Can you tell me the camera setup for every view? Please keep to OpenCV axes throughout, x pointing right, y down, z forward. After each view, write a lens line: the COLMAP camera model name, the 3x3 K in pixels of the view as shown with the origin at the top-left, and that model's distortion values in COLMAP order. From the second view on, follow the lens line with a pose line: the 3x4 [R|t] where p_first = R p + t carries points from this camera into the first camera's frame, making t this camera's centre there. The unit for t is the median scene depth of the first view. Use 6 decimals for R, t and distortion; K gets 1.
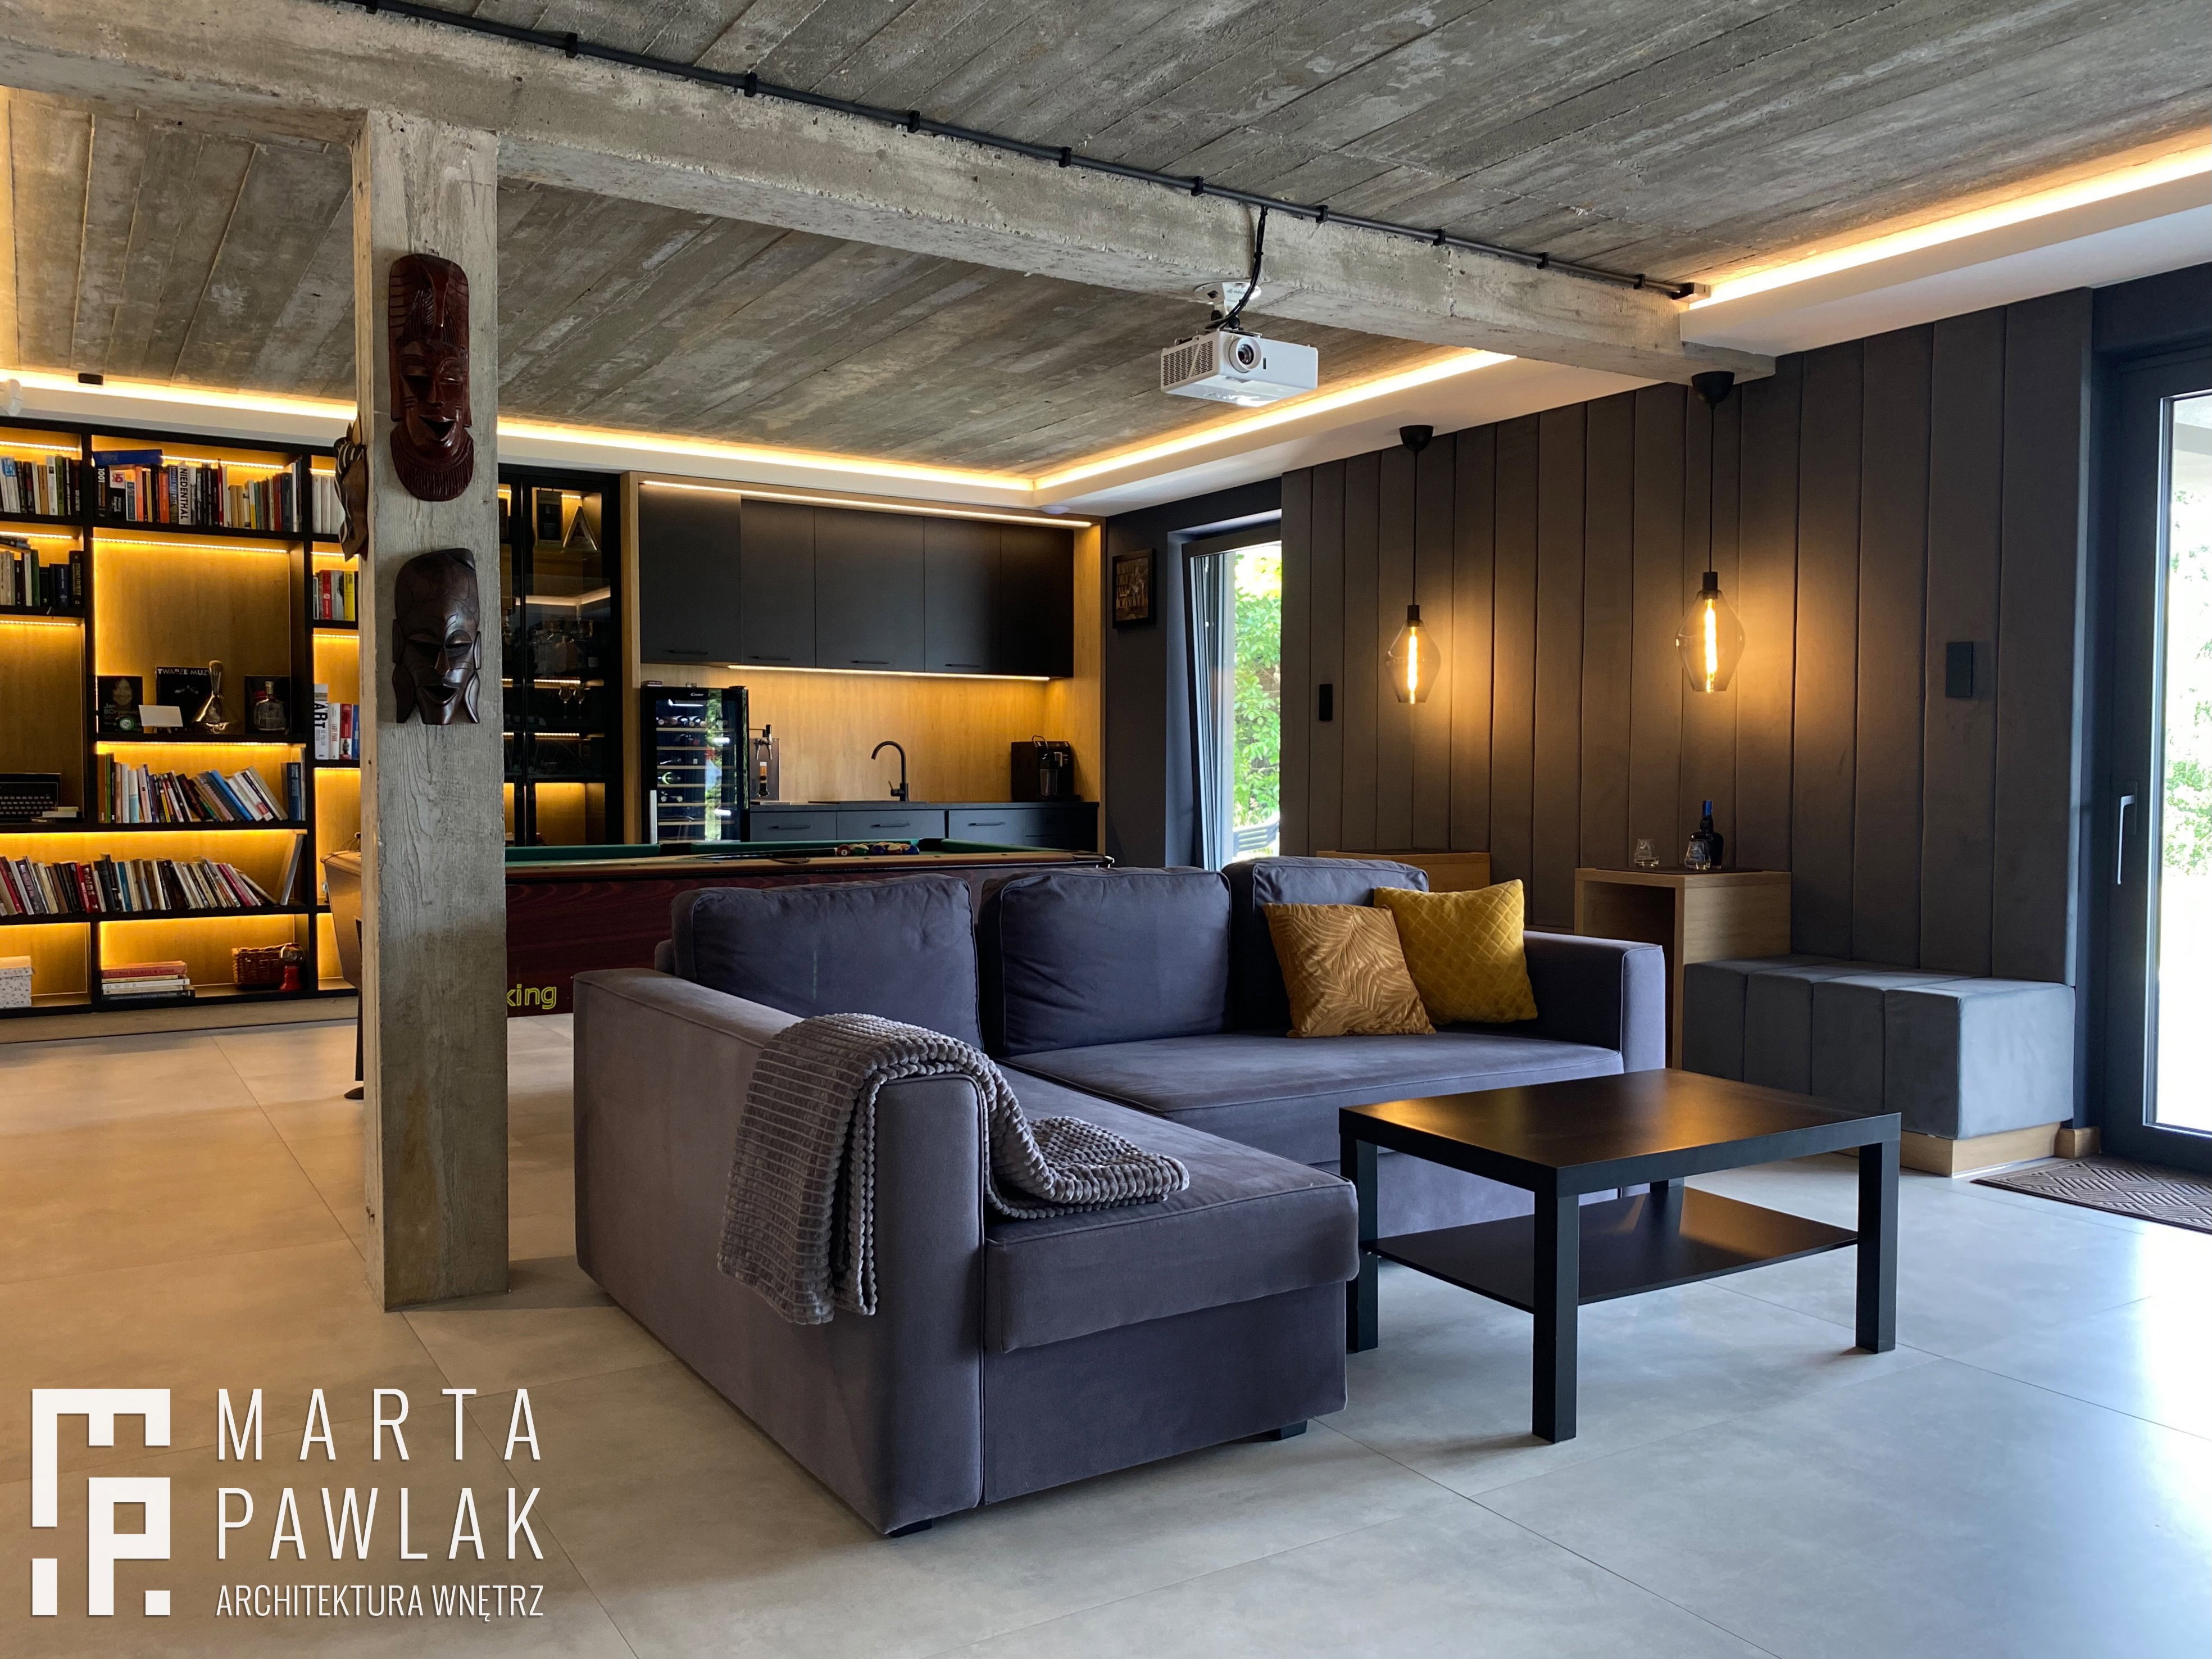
lens RADIAL K [[1678.6, 0, 1110.6], [0, 1678.6, 836.4], [0, 0, 1]] dist [0.030525, -0.041744]
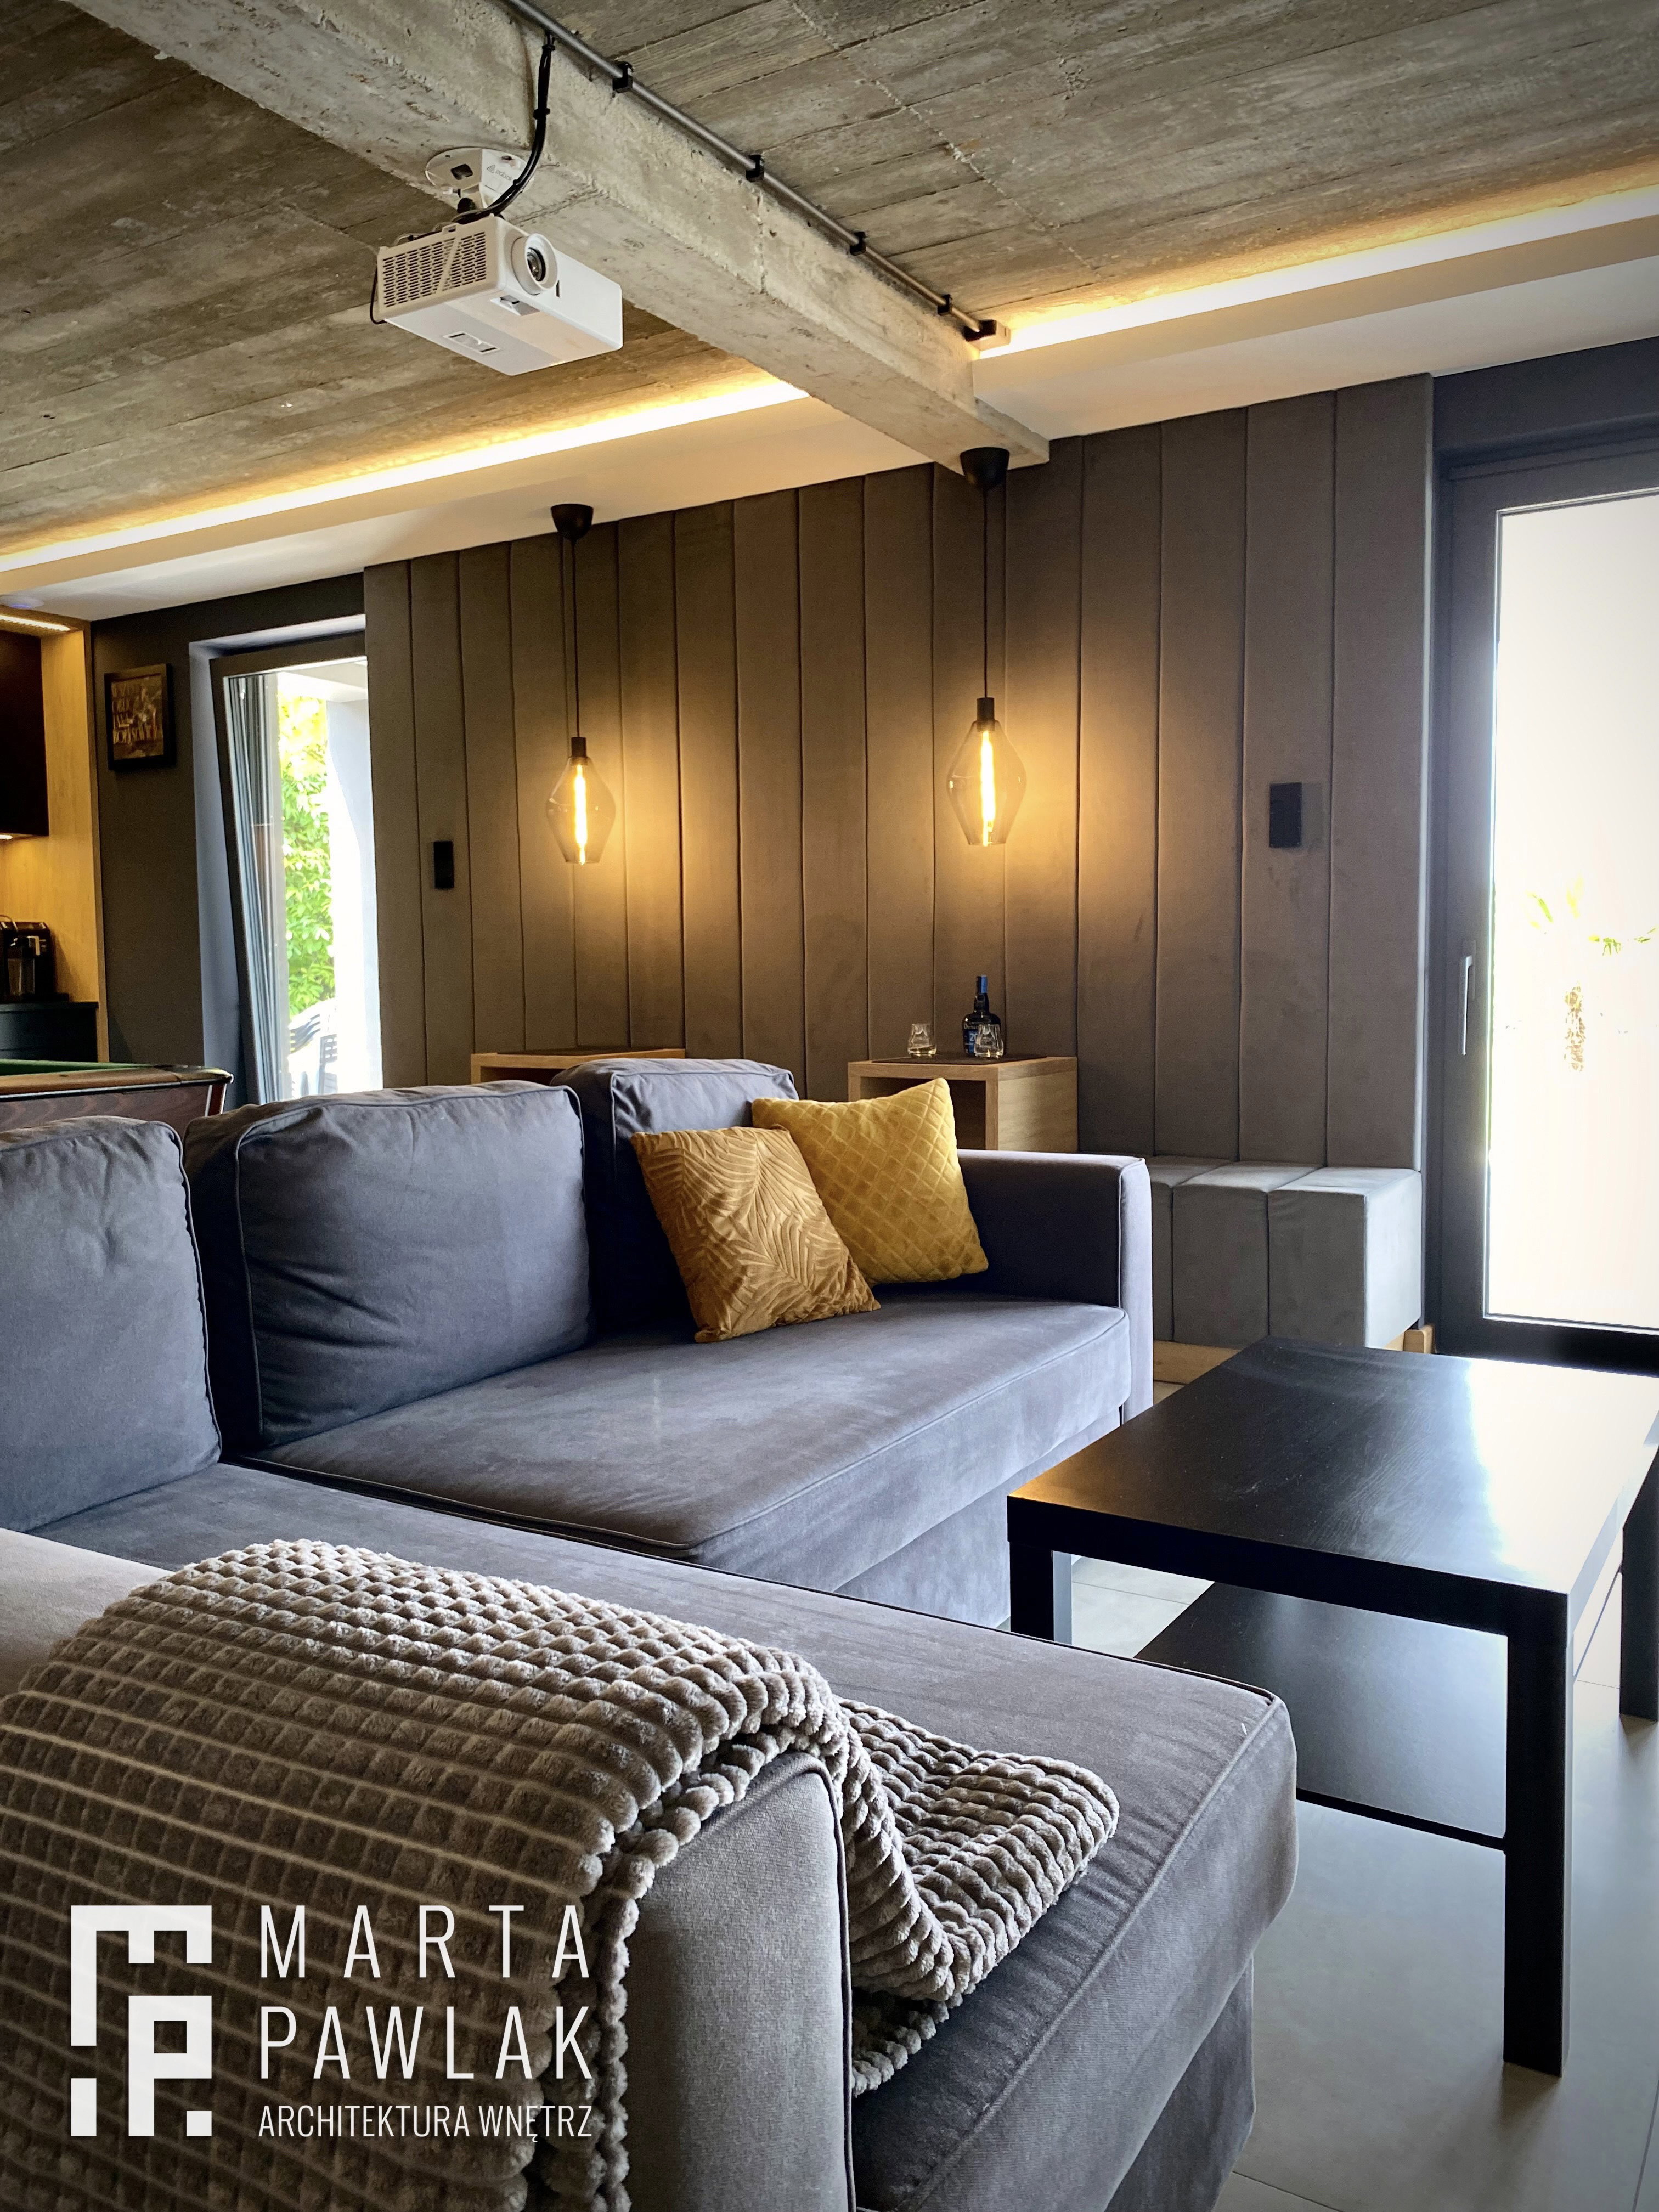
lens RADIAL K [[1678.4, 0, 813.7], [0, 1678.4, 1077.0], [0, 0, 1]] dist [0.030525, -0.041744]
pose [[0.895647, -0.043856, 0.442598, -0.076452], [0.033658, 0.998956, 0.030875, 0.000968], [-0.443490, -0.012756, 0.896189, 0.245746]]
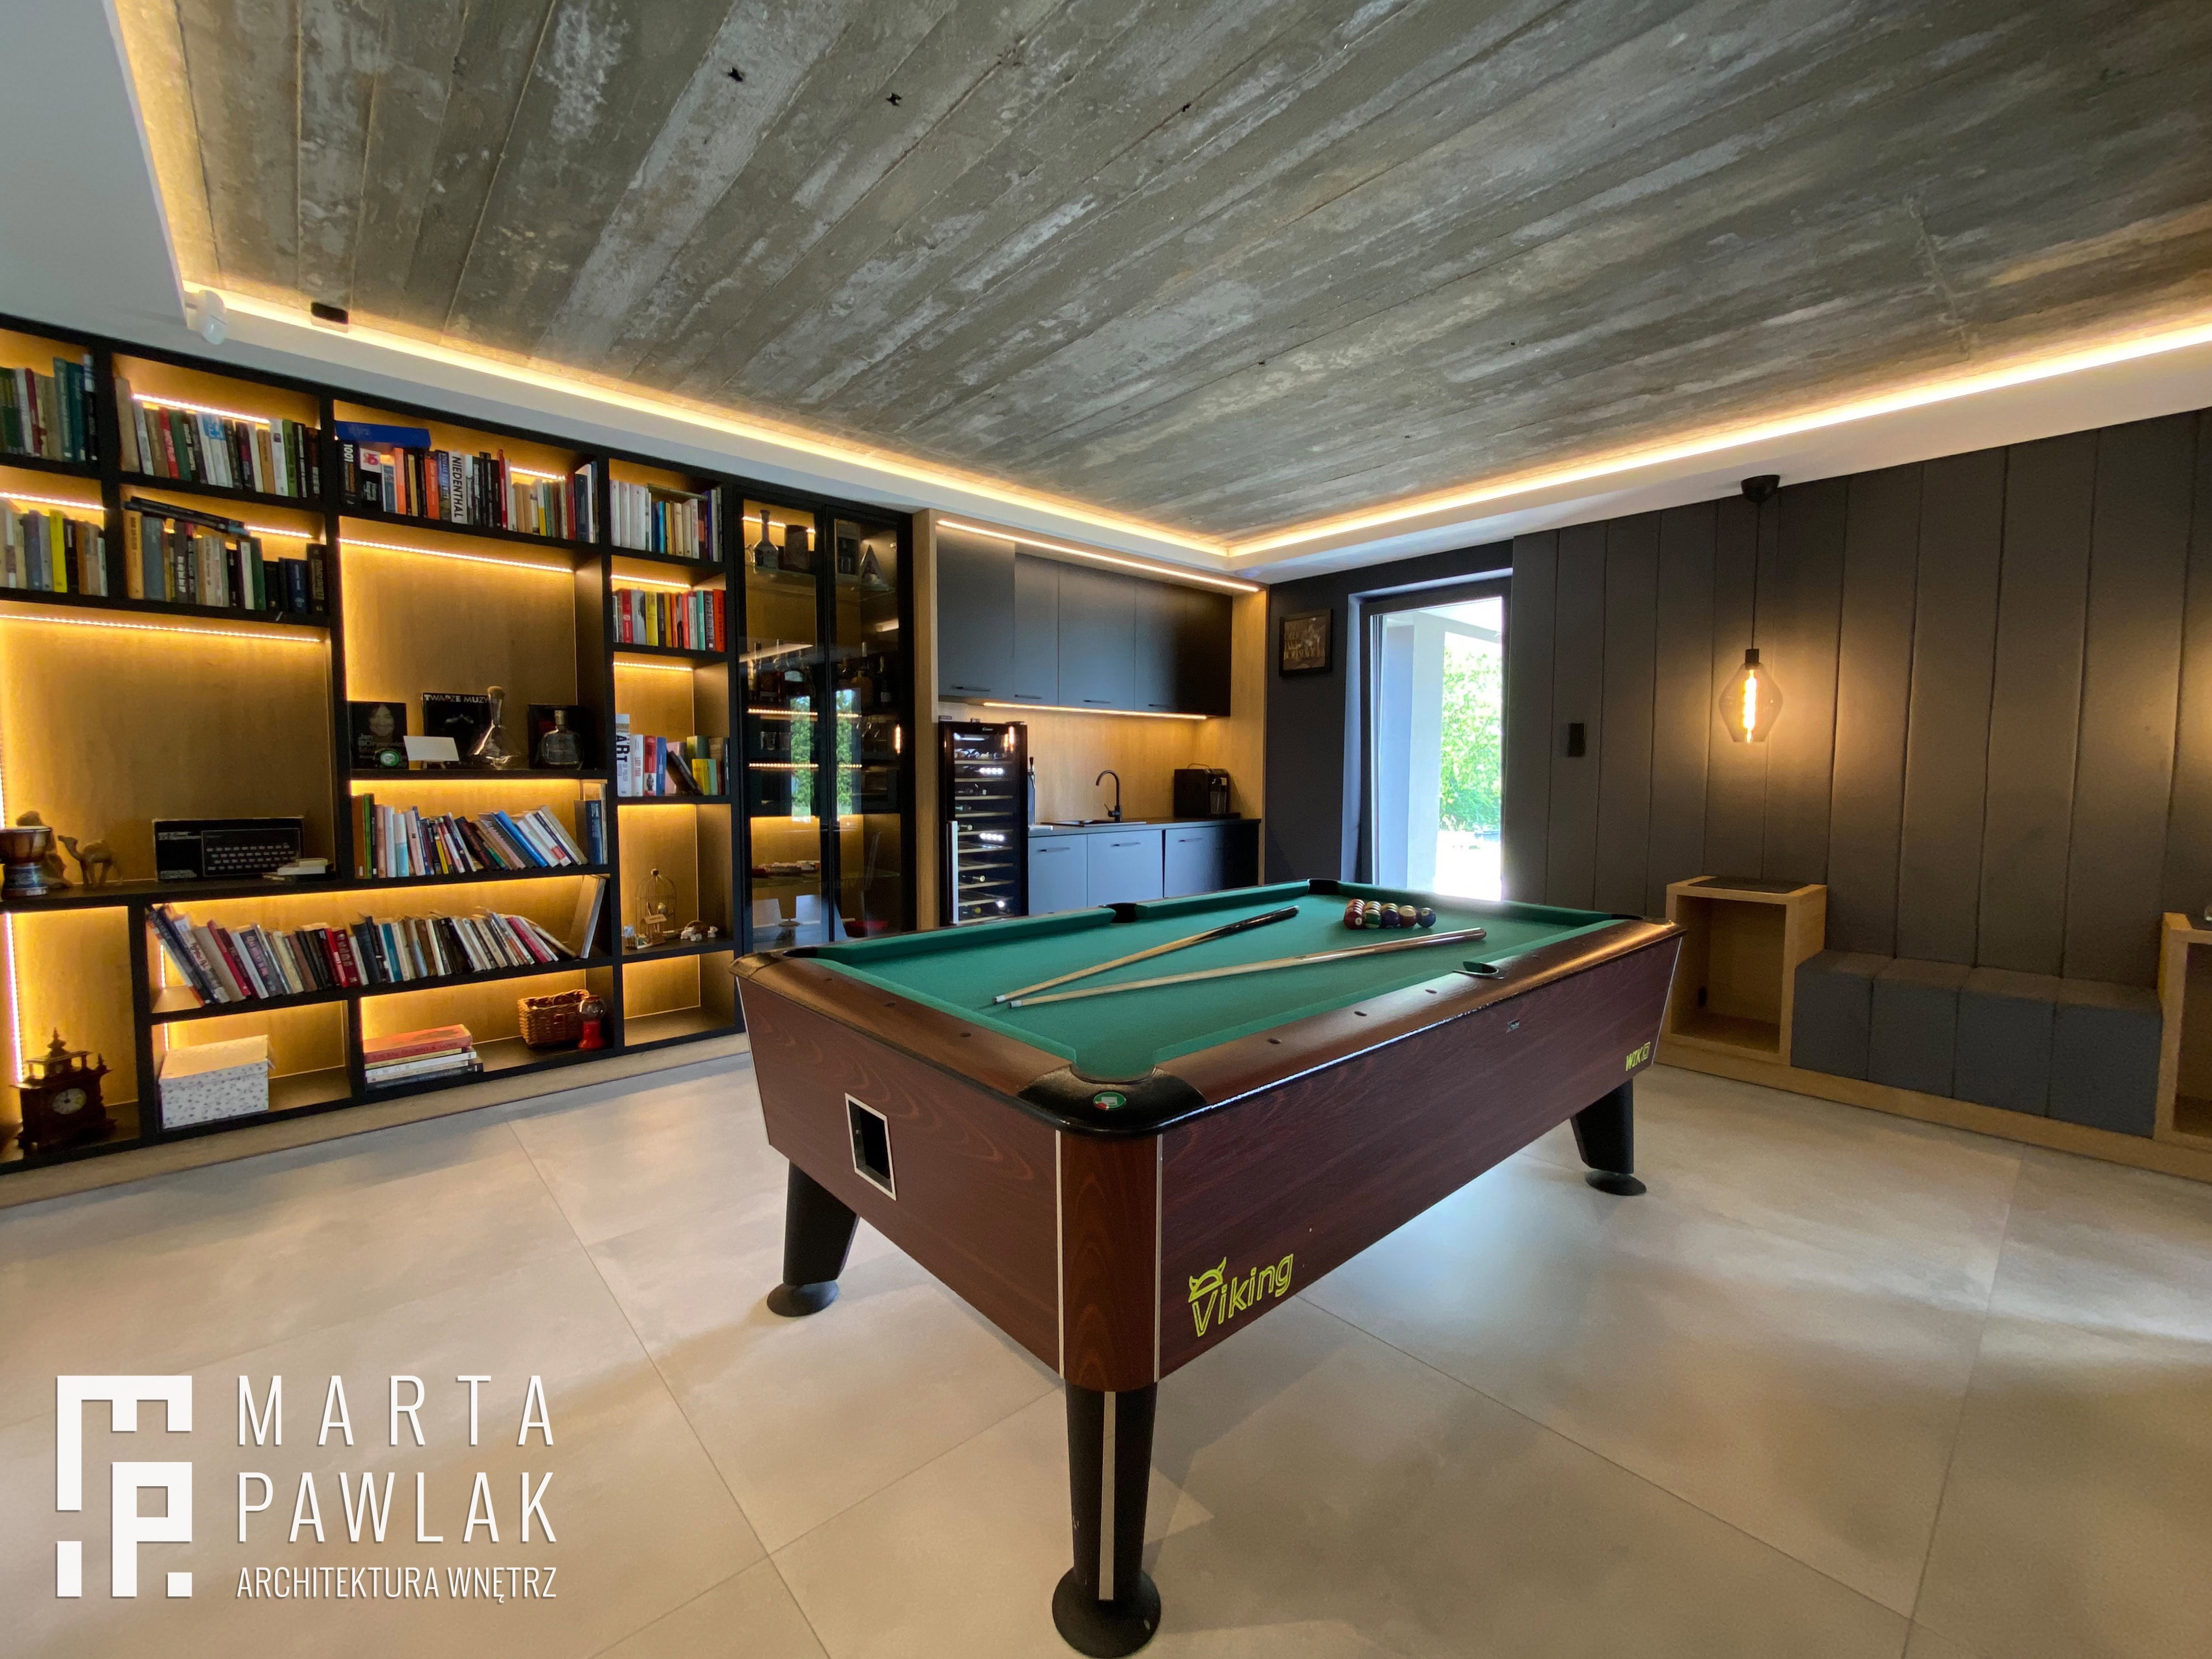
lens RADIAL K [[896.2, 0, 1102.8], [0, 896.2, 826.6], [0, 0, 1]] dist [0.003864, -0.001812]
pose [[0.986731, -0.009305, 0.162098, -0.313273], [0.005472, 0.999695, 0.024080, -0.042723], [-0.162273, -0.022873, 0.986481, 0.513840]]
